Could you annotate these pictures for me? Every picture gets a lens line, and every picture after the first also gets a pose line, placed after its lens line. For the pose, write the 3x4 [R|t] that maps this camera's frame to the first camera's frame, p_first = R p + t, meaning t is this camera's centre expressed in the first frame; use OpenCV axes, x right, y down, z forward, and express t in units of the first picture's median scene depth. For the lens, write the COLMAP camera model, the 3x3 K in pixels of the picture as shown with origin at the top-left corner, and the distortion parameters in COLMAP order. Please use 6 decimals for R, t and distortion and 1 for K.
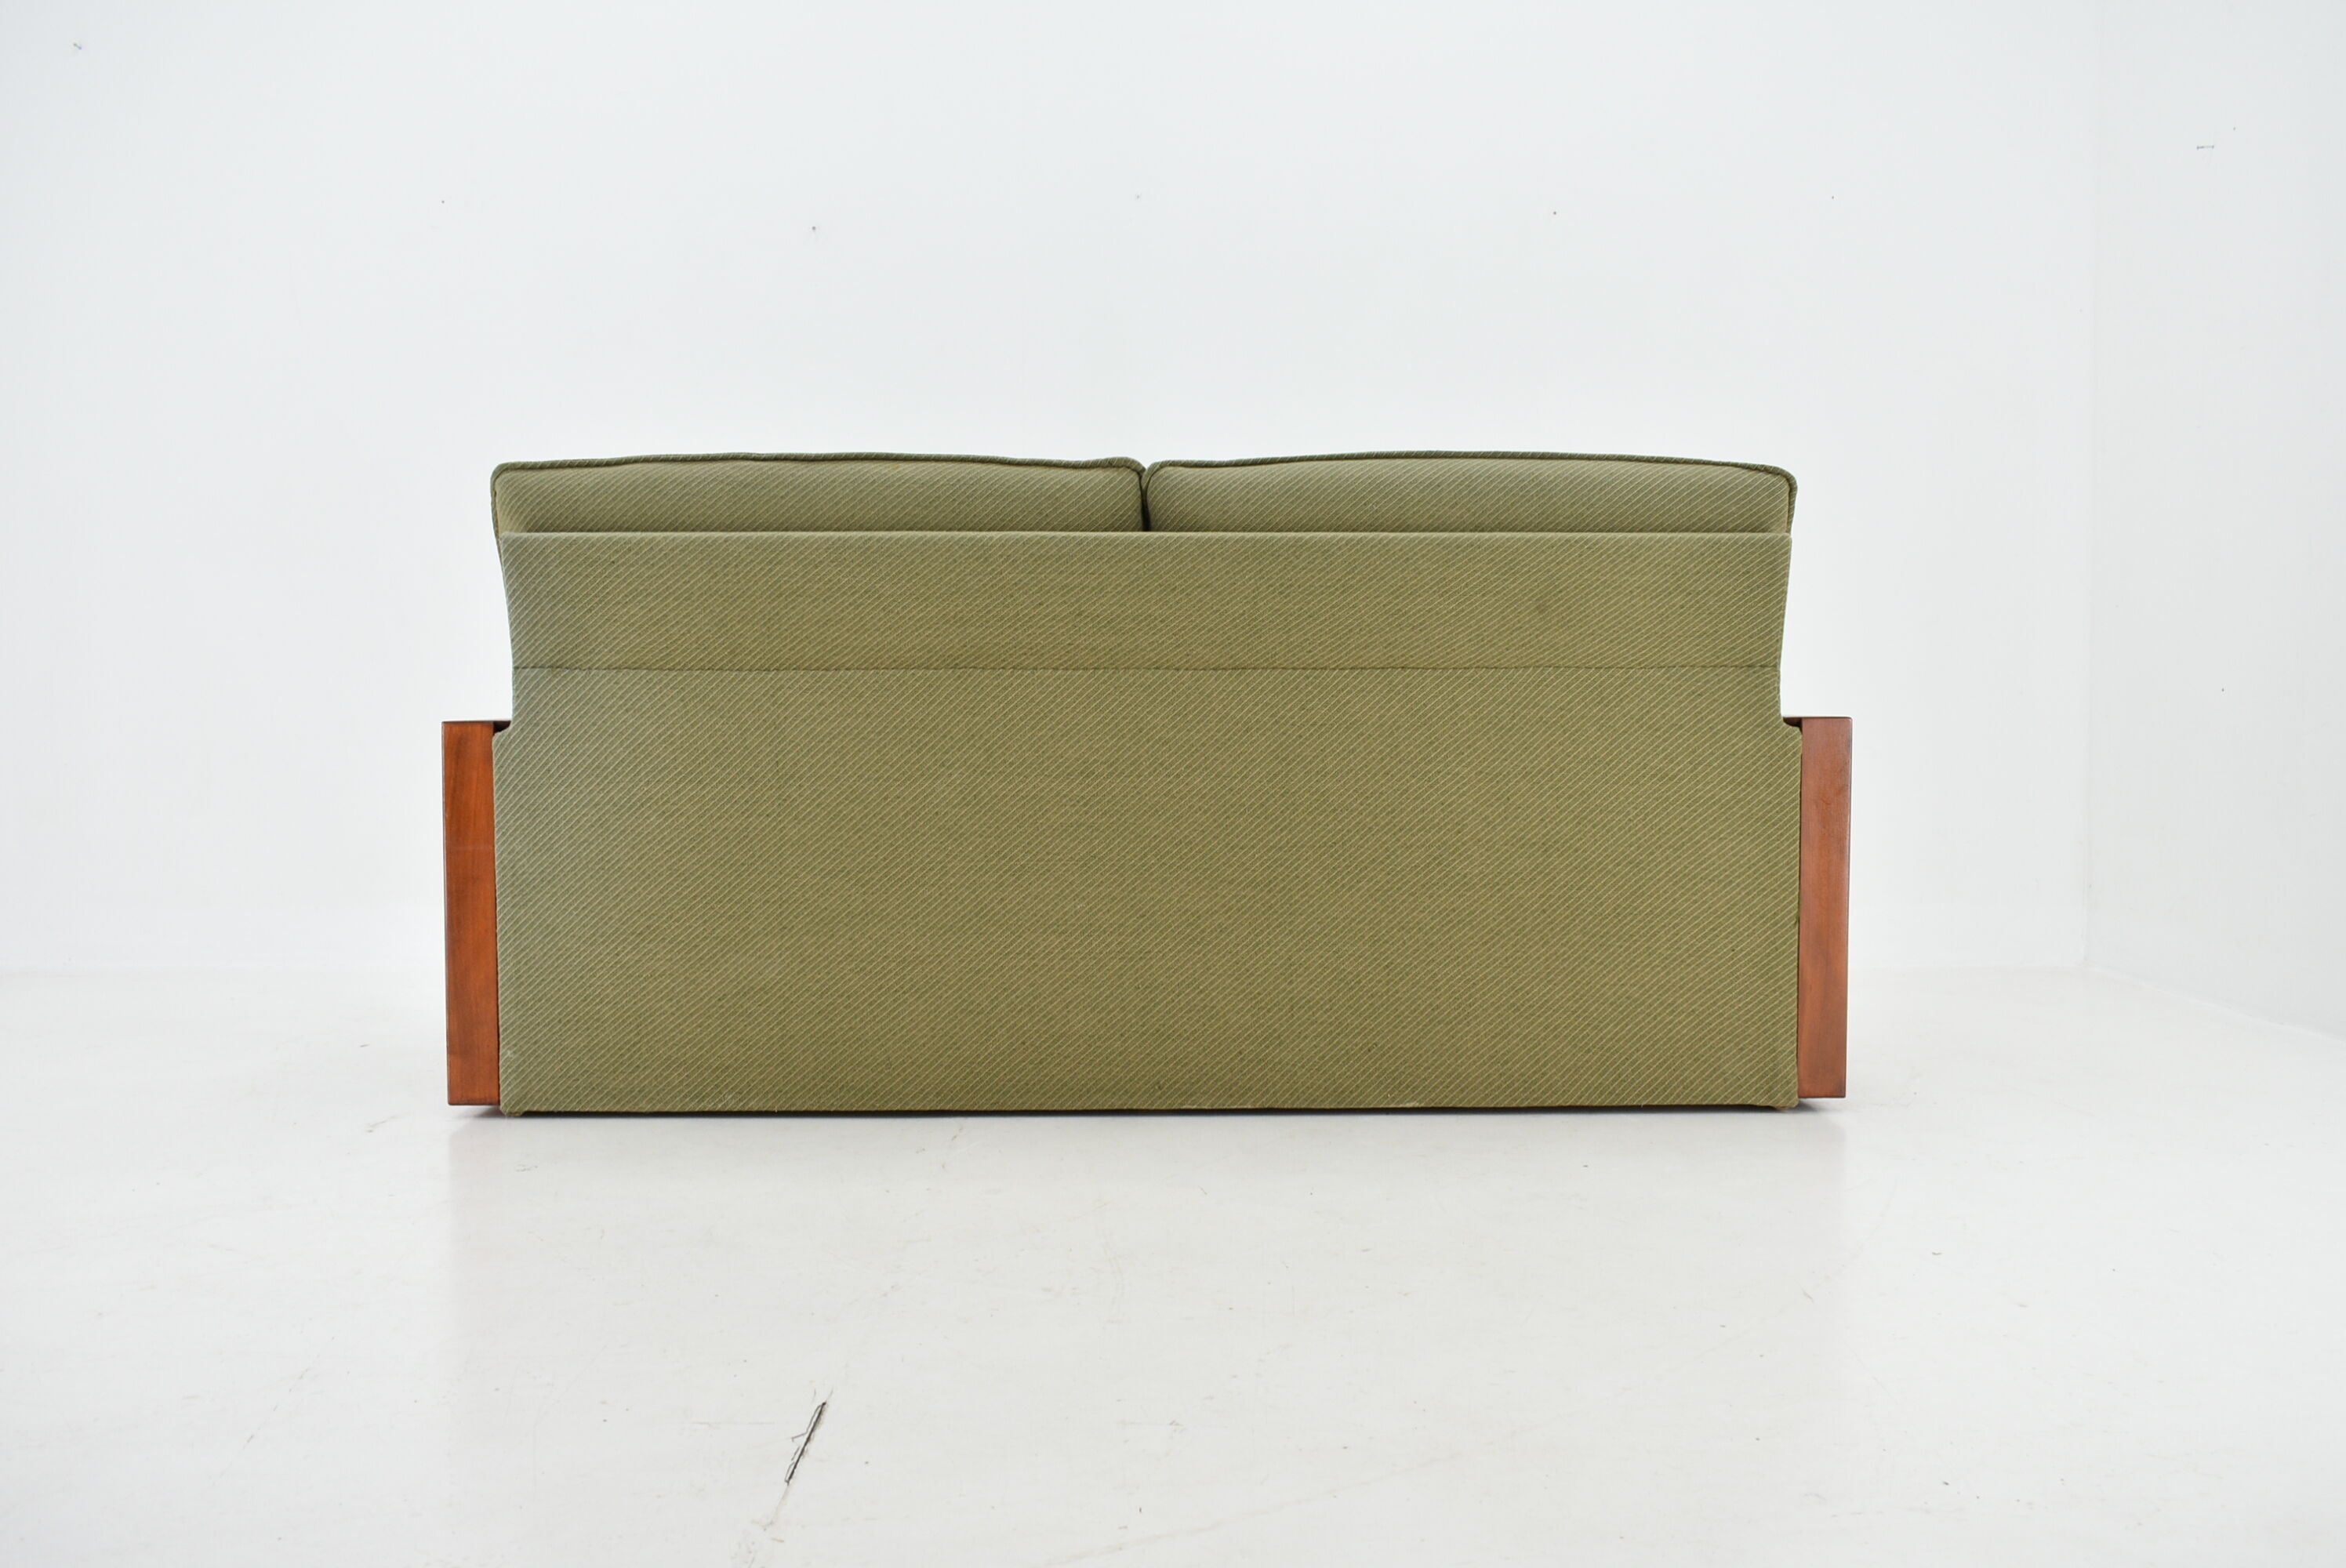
lens RADIAL K [[2000.9, 0, 1176.1], [0, 2000.9, 782.4], [0, 0, 1]] dist [-0.018394, -0.002029]
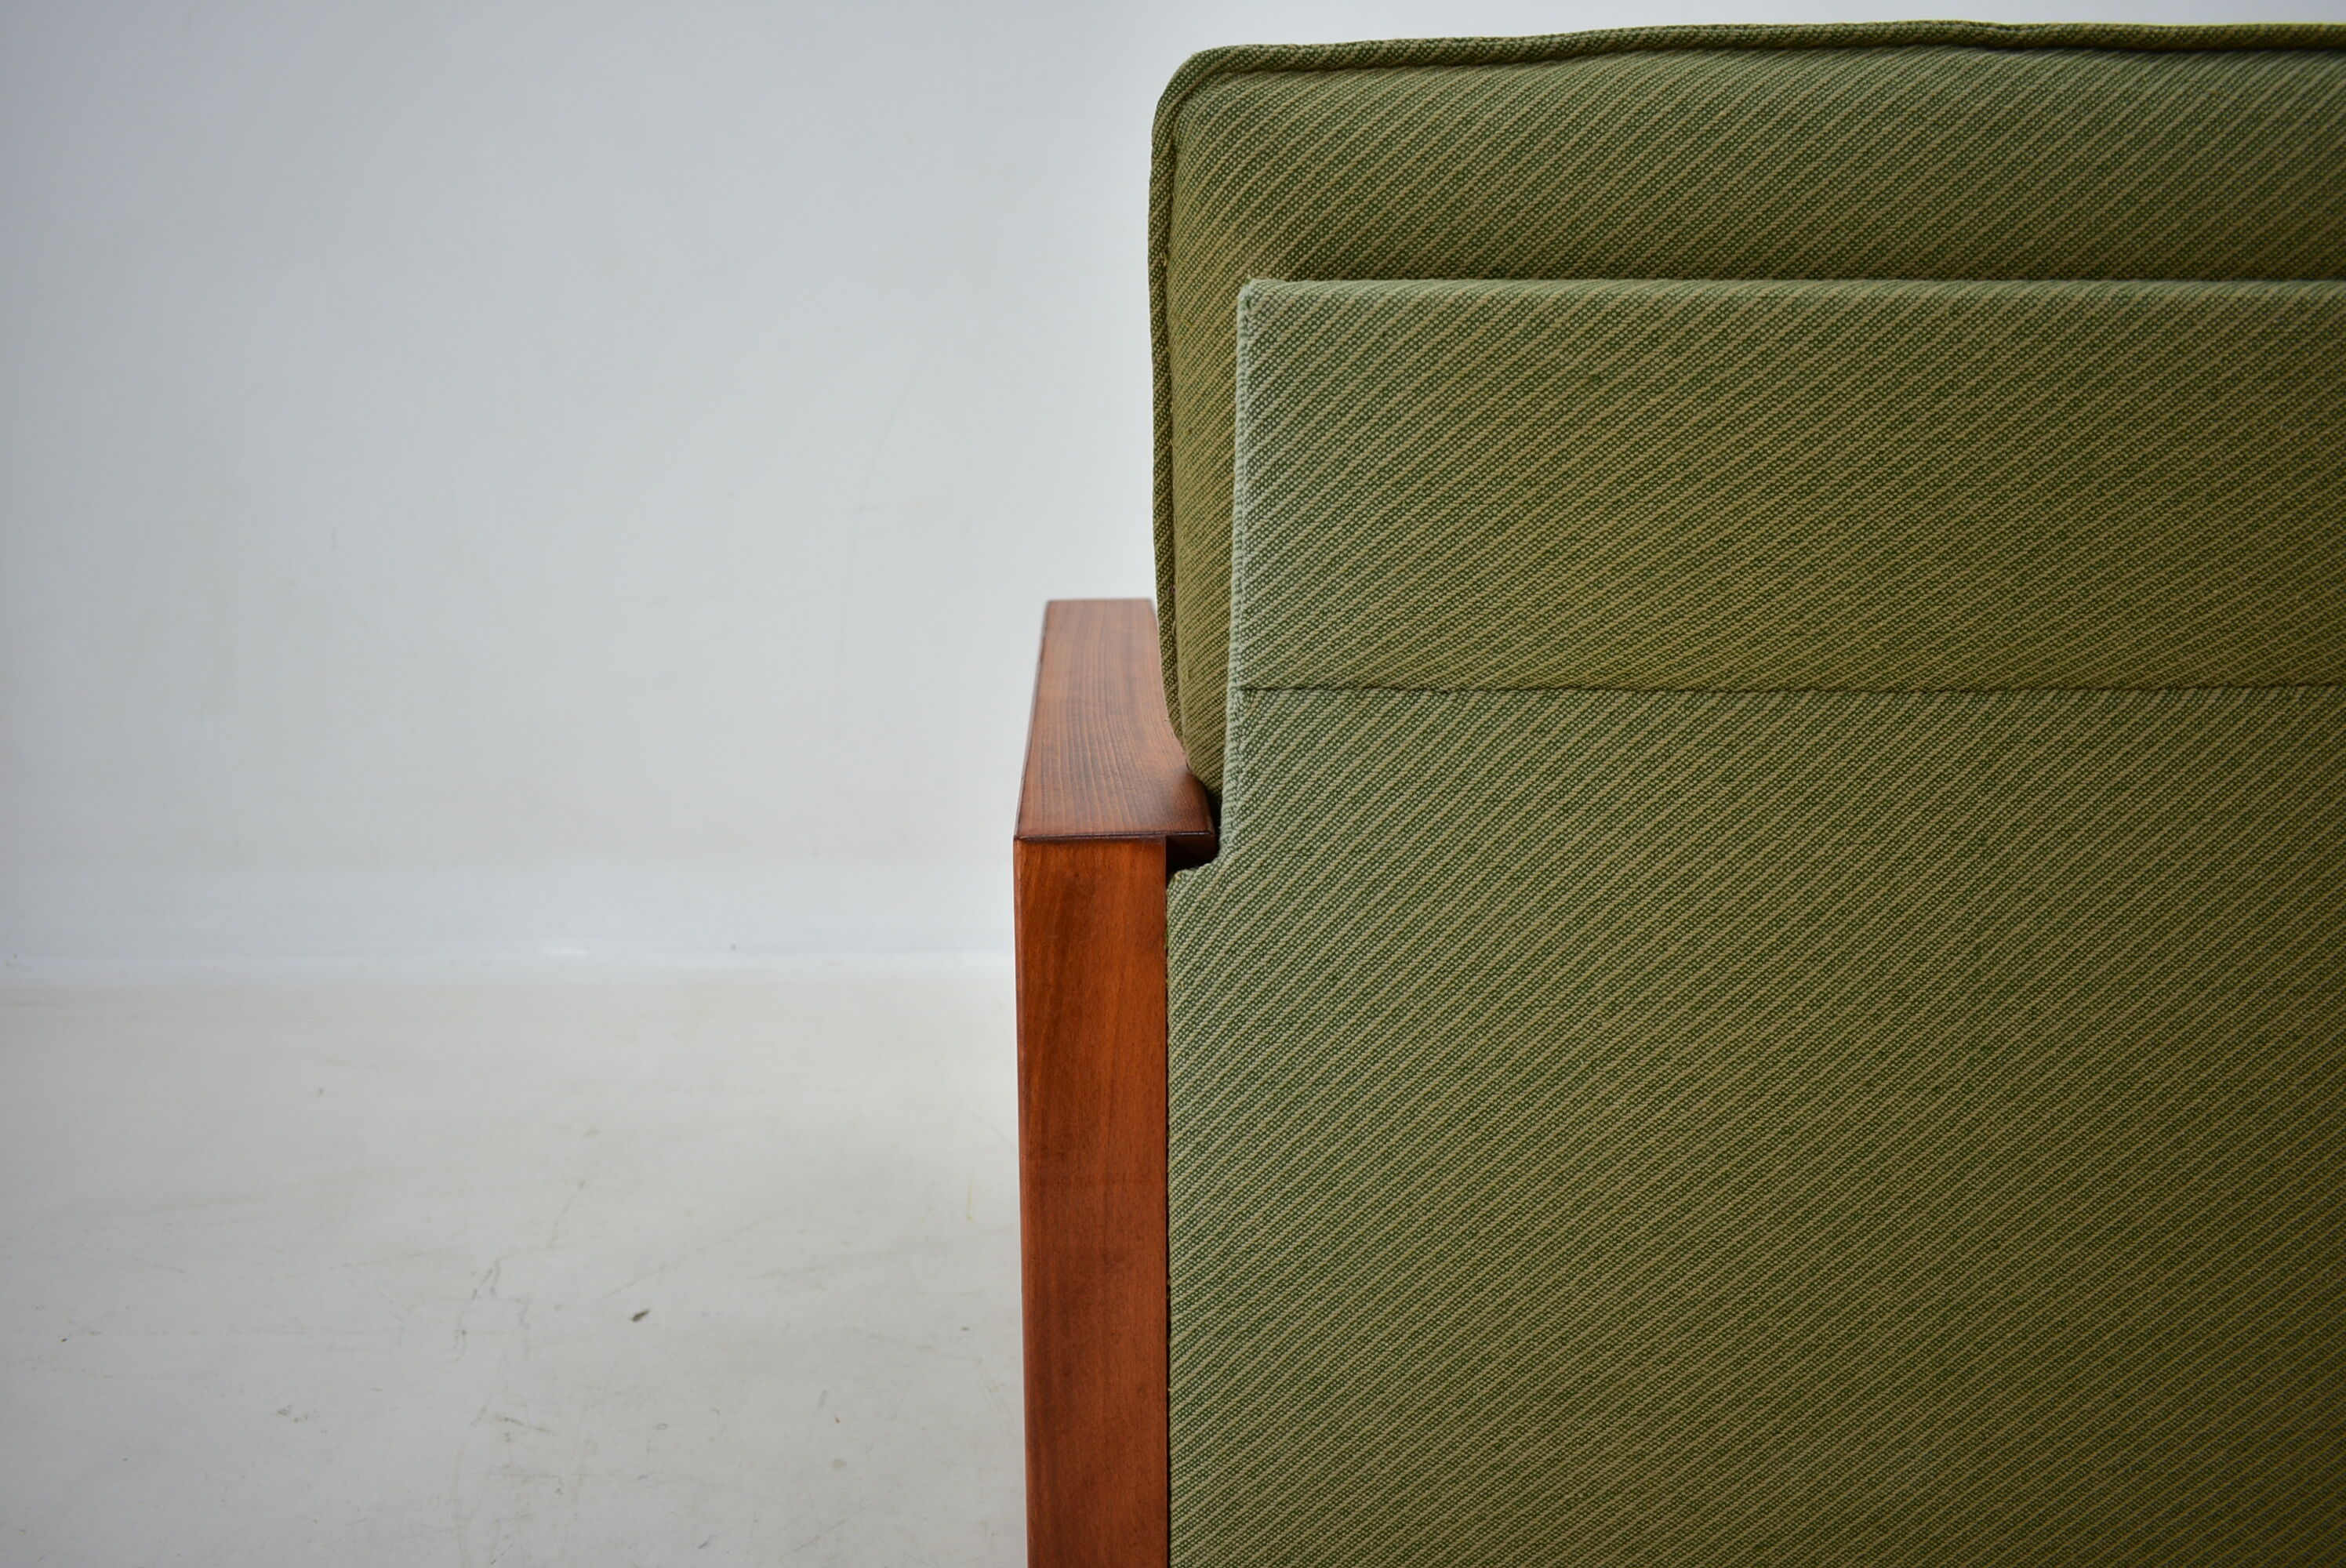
lens RADIAL K [[2000.9, 0, 1169.7], [0, 2000.9, 786.8], [0, 0, 1]] dist [-0.018394, -0.002029]
pose [[0.999859, -0.004161, 0.016291, -0.348301], [0.000985, 0.981732, 0.190266, -0.105152], [-0.016785, -0.190223, 0.981597, 0.665173]]
